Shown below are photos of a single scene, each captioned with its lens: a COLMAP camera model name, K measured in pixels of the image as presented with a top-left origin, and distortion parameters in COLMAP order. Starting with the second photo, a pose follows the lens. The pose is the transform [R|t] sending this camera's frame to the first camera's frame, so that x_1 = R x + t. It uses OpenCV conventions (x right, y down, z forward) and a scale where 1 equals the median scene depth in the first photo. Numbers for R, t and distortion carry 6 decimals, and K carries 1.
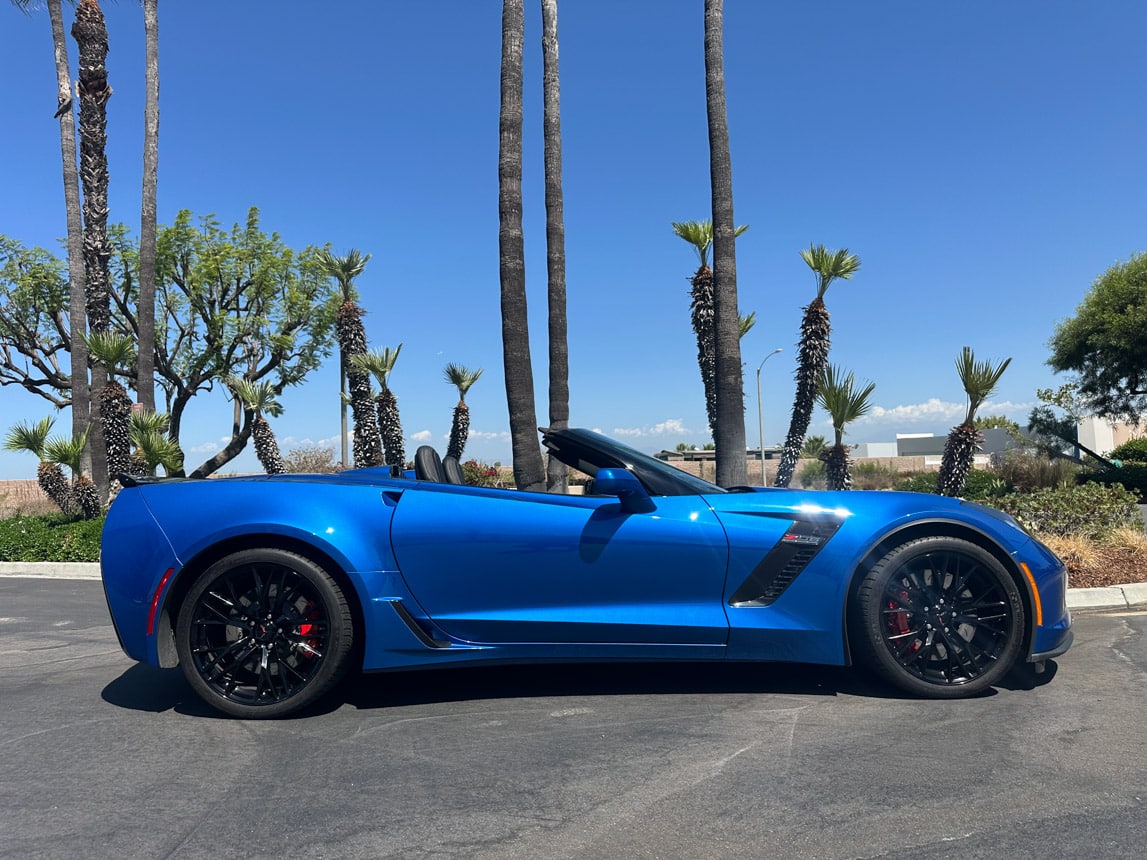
lens RADIAL K [[806.8, 0, 578.1], [0, 806.8, 430.5], [0, 0, 1]] dist [0.074226, -0.101980]
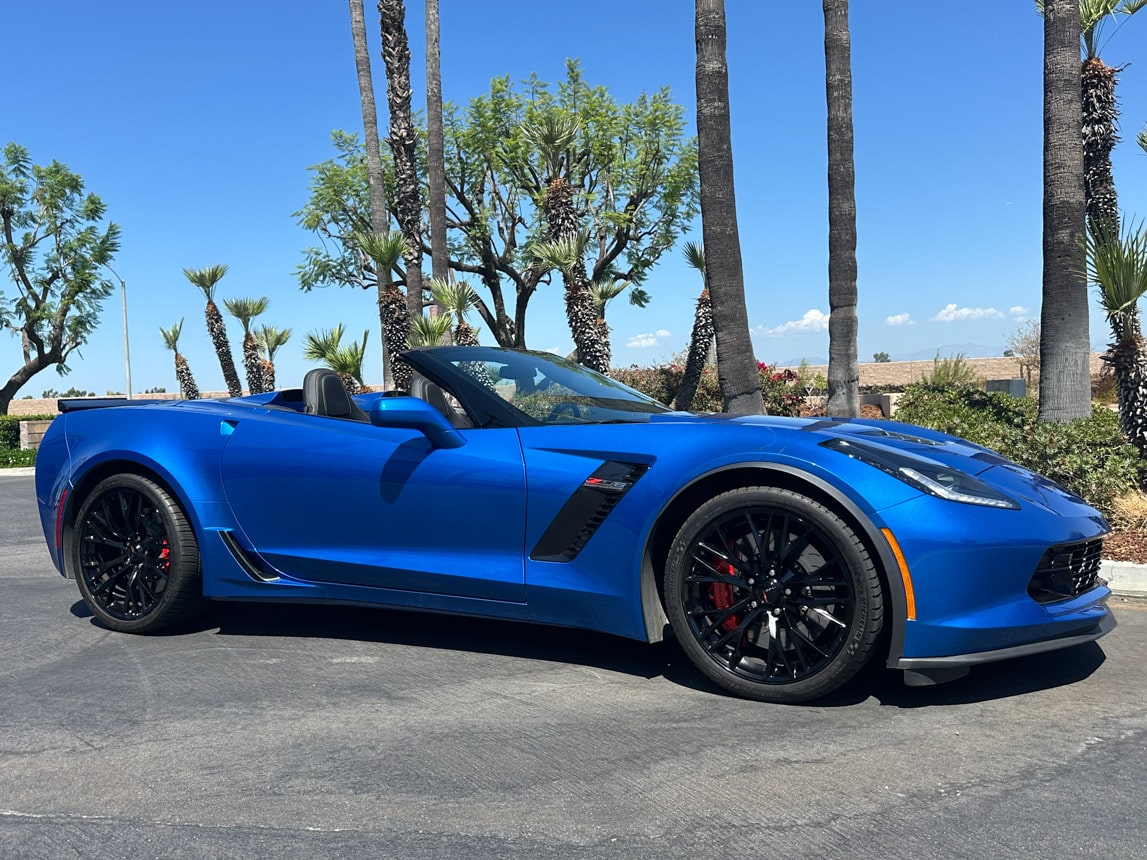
lens RADIAL K [[1030.8, 0, 571.5], [0, 1030.8, 429.9], [0, 0, 1]] dist [0.170746, -0.374575]
pose [[0.878623, 0.012736, -0.477346, 0.204404], [0.040357, 0.994087, 0.100805, -0.006302], [0.475807, -0.107834, 0.872914, 0.029219]]
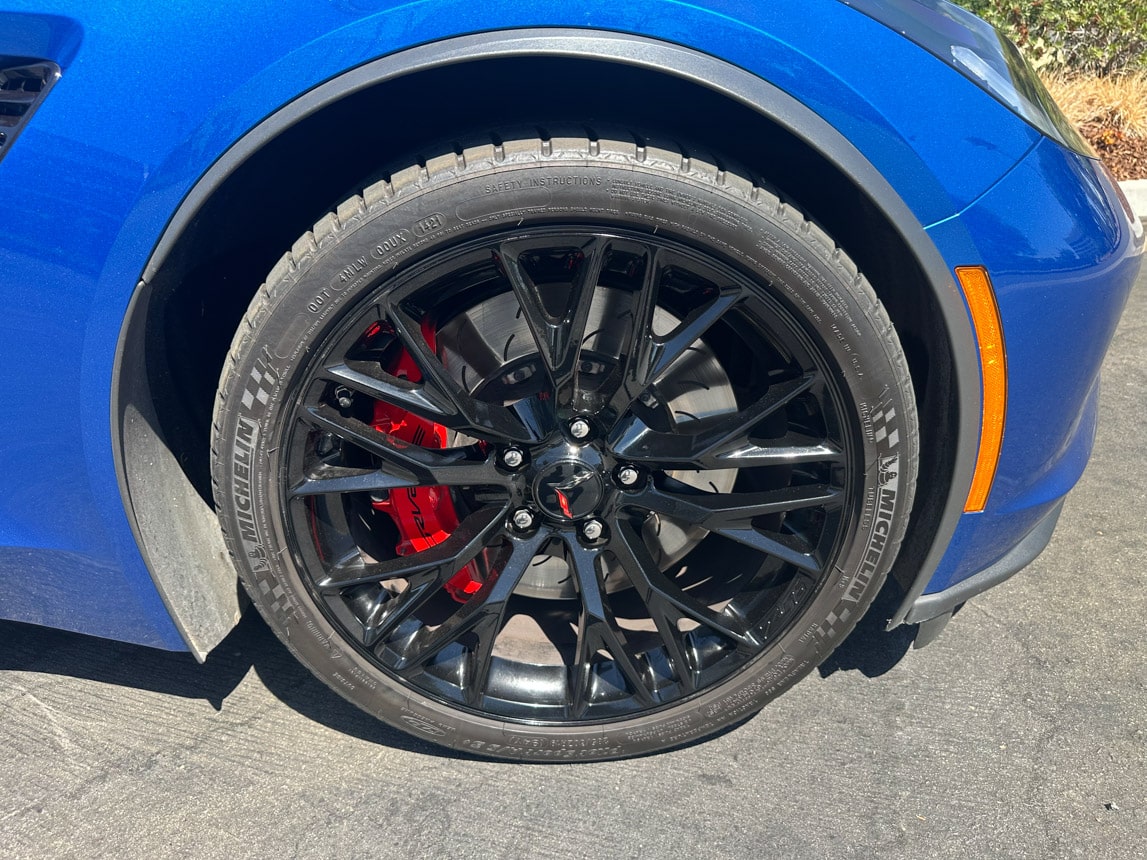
lens RADIAL K [[816.4, 0, 573.5], [0, 816.4, 430.0], [0, 0, 1]] dist [0.028202, -0.039714]
pose [[0.999871, 0.001263, 0.016027, 0.122526], [-0.009489, 0.851077, 0.524955, 0.024406], [-0.012977, -0.525039, 0.850979, 0.223719]]
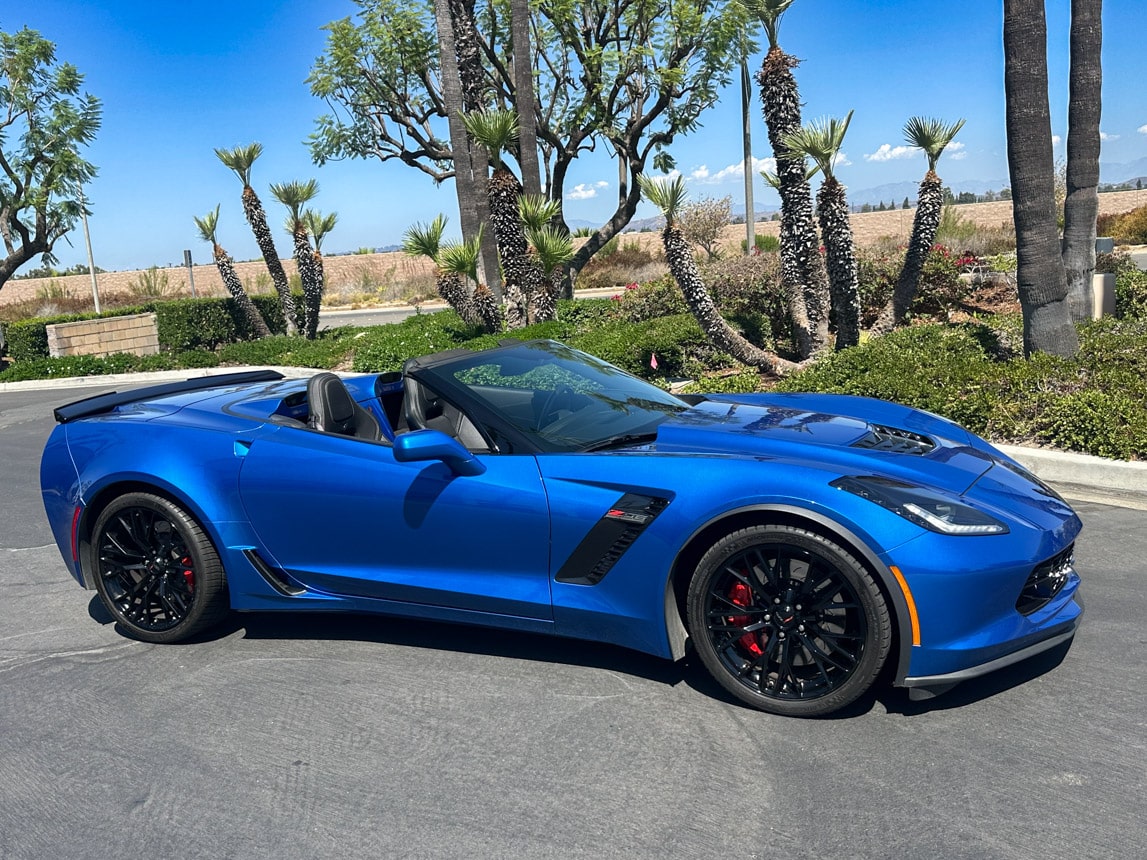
lens RADIAL K [[1030.8, 0, 571.5], [0, 1030.8, 429.9], [0, 0, 1]] dist [0.170746, -0.374575]
pose [[0.904926, 0.035666, -0.424072, -0.028499], [0.074183, 0.968006, 0.239711, -0.054540], [0.419054, -0.248380, 0.873328, 0.010681]]
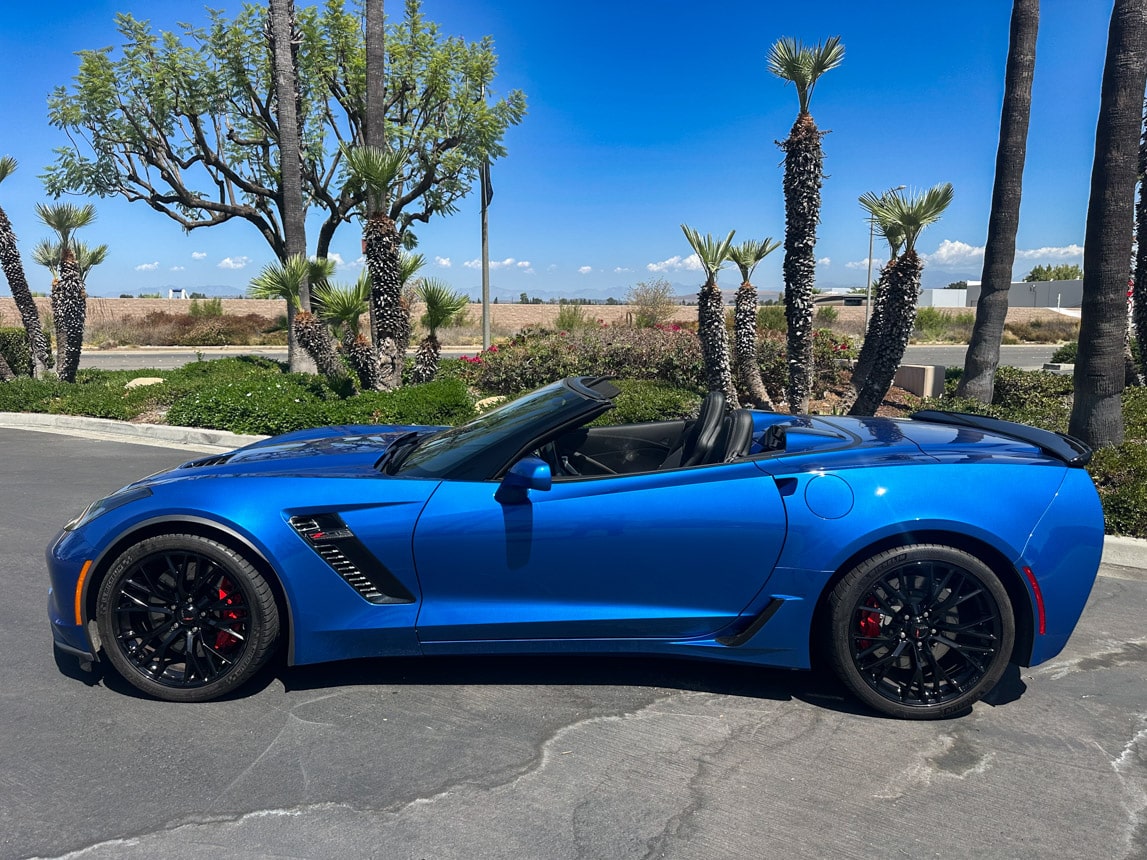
lens RADIAL K [[806.8, 0, 578.1], [0, 806.8, 430.5], [0, 0, 1]] dist [0.074226, -0.101980]
pose [[0.998905, 0.042699, -0.019103, -0.371027], [-0.037923, 0.978302, 0.203683, -0.022721], [0.027385, -0.202735, 0.978851, 0.201111]]
